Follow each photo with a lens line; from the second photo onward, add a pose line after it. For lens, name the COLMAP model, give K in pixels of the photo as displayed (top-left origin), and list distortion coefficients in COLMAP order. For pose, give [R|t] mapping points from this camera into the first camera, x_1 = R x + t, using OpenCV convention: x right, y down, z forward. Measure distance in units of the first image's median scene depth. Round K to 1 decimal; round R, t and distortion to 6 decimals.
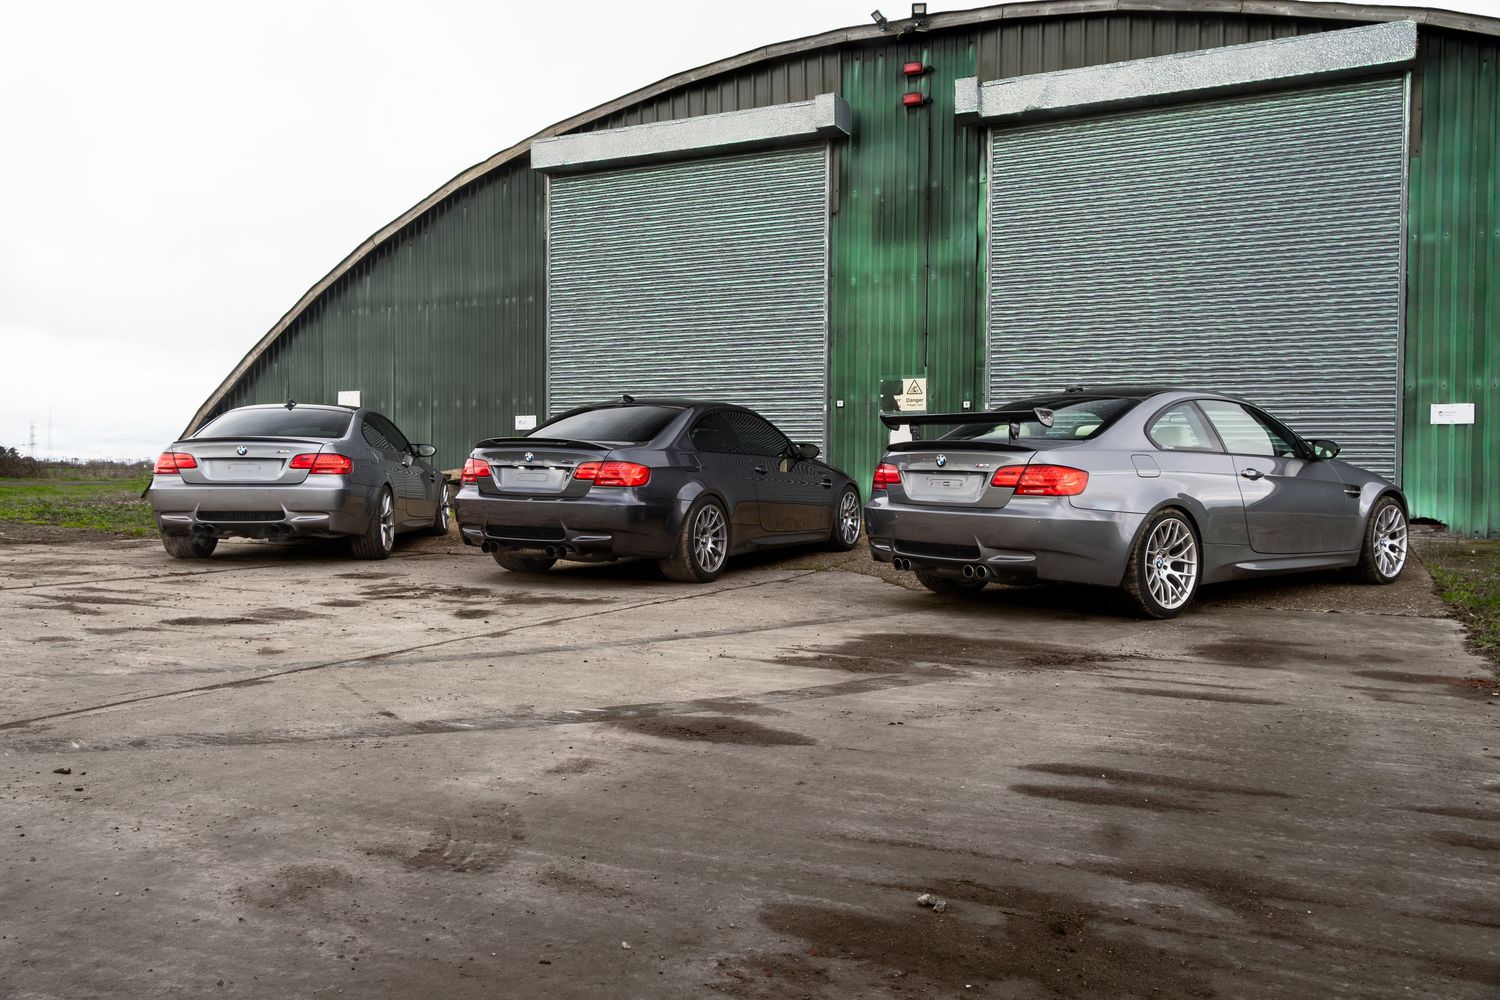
lens RADIAL K [[1142.7, 0, 751.2], [0, 1142.7, 495.2], [0, 0, 1]] dist [0.010908, 0.005209]
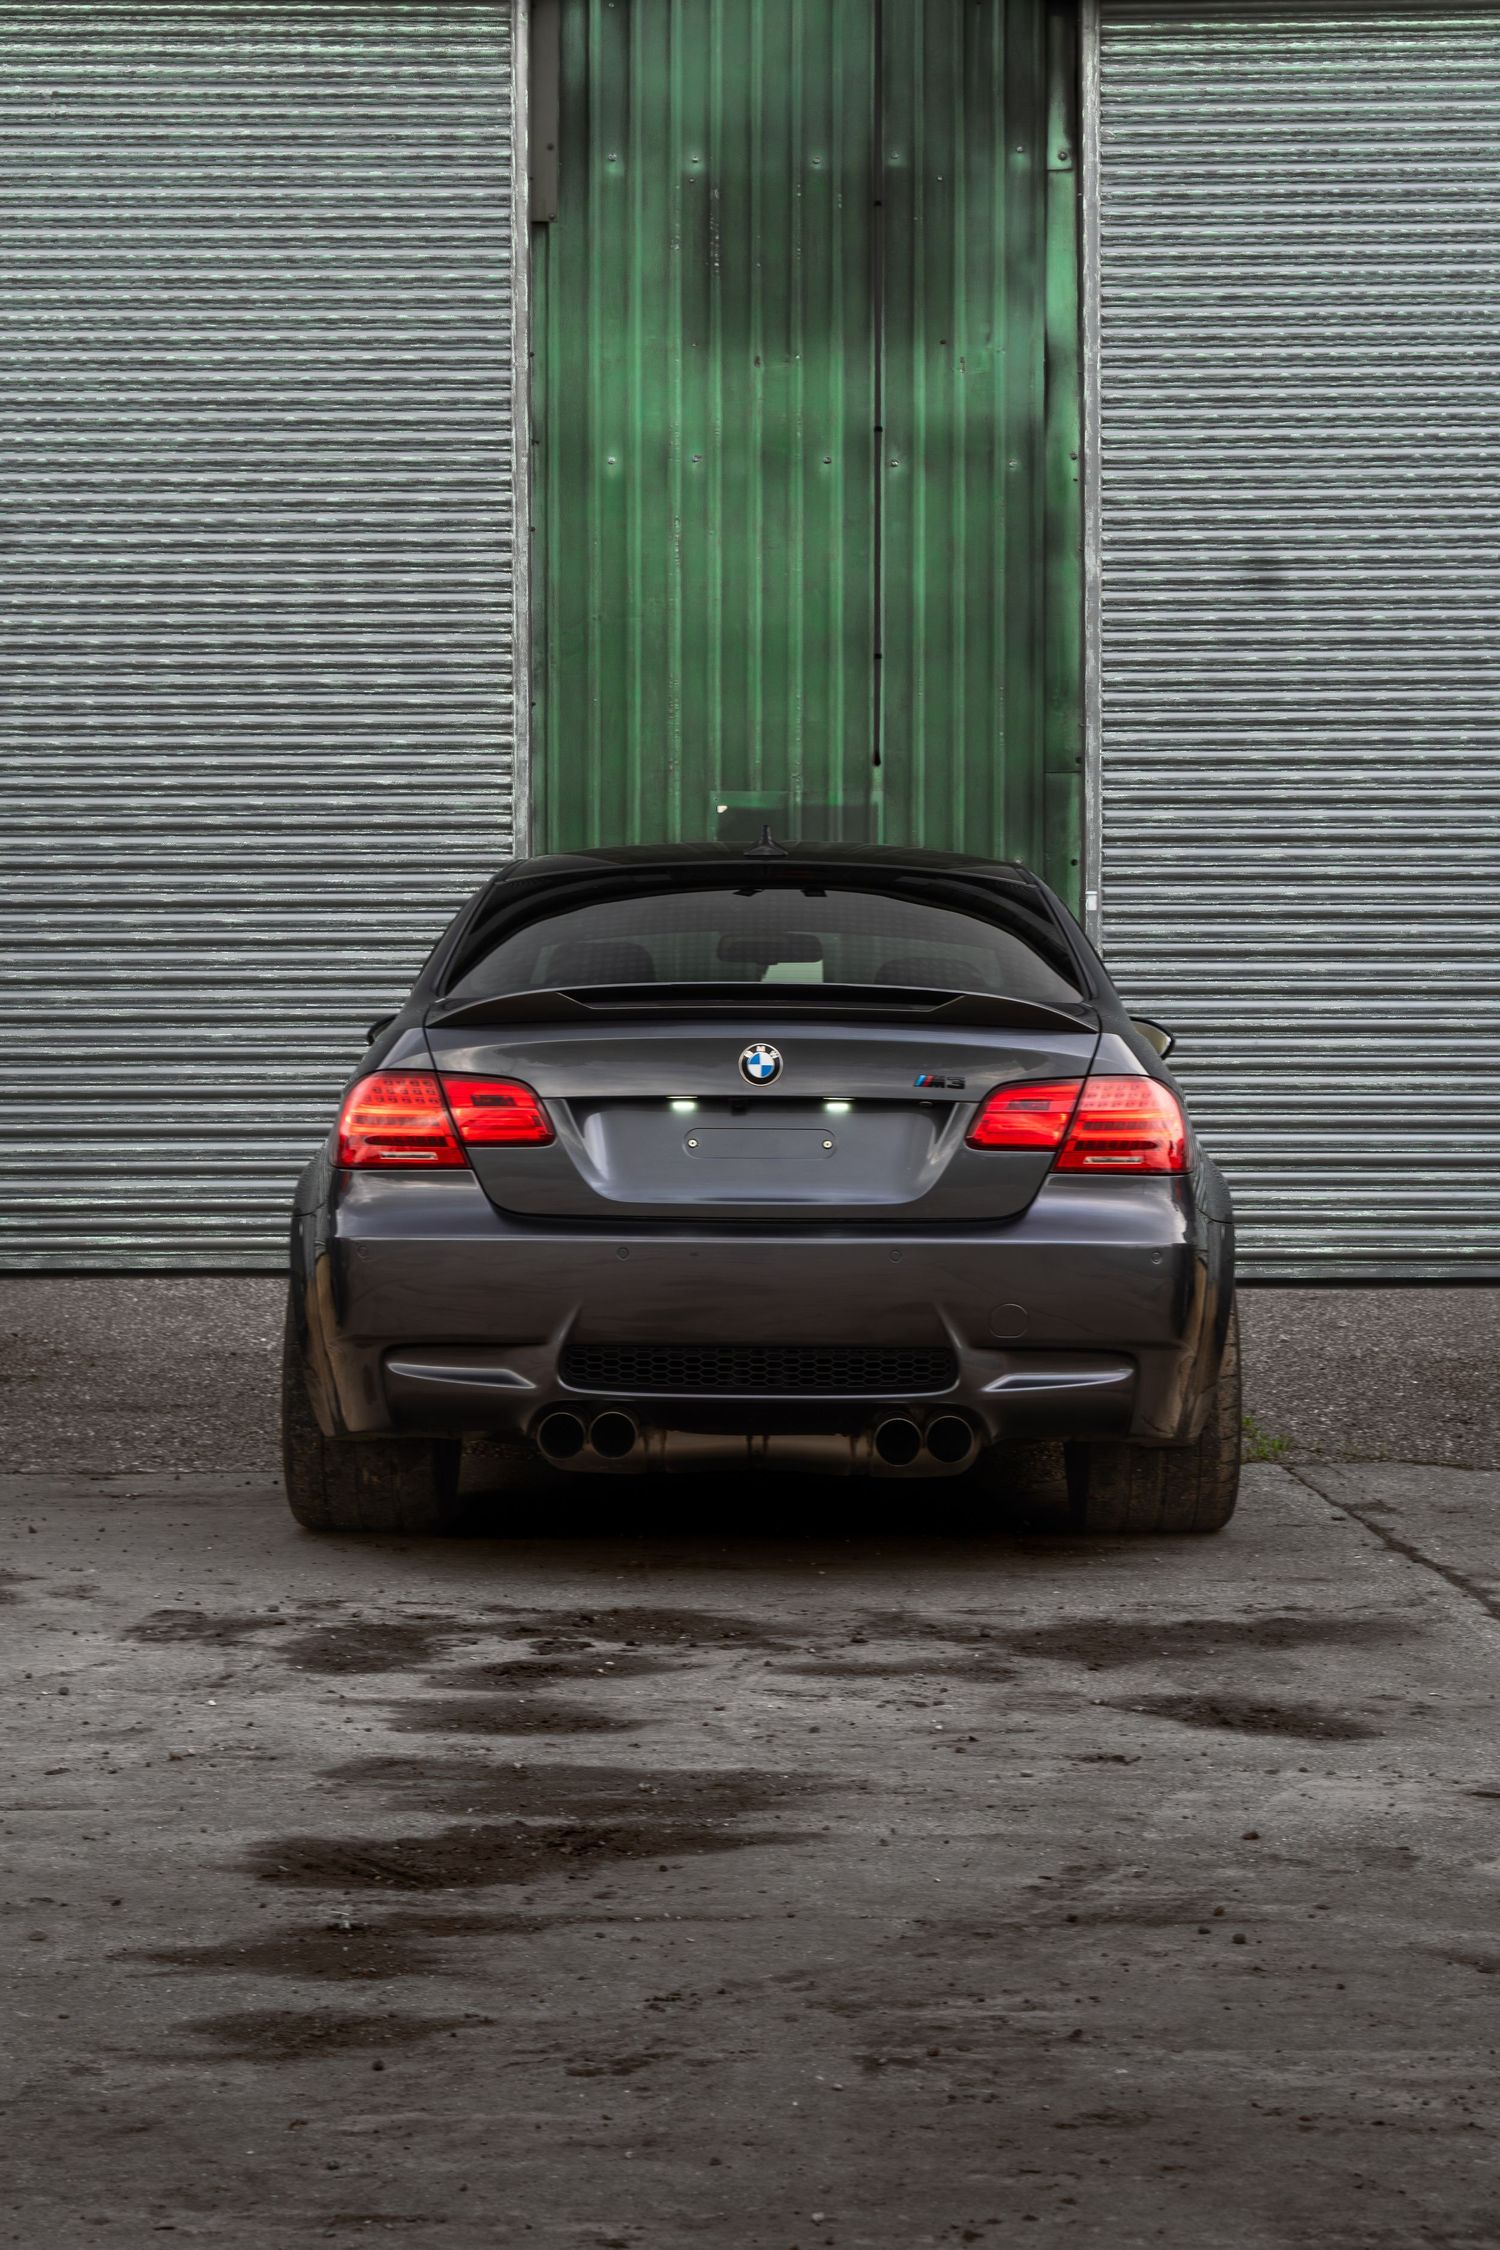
lens RADIAL K [[3646.9, 0, 733.6], [0, 3646.9, 1128.0], [0, 0, 1]] dist [0.022847, 0.079522]
pose [[0.899316, -0.012164, 0.437130, -0.354738], [0.020970, 0.999663, -0.015324, -0.004687], [-0.436796, 0.022948, 0.899268, 0.191916]]
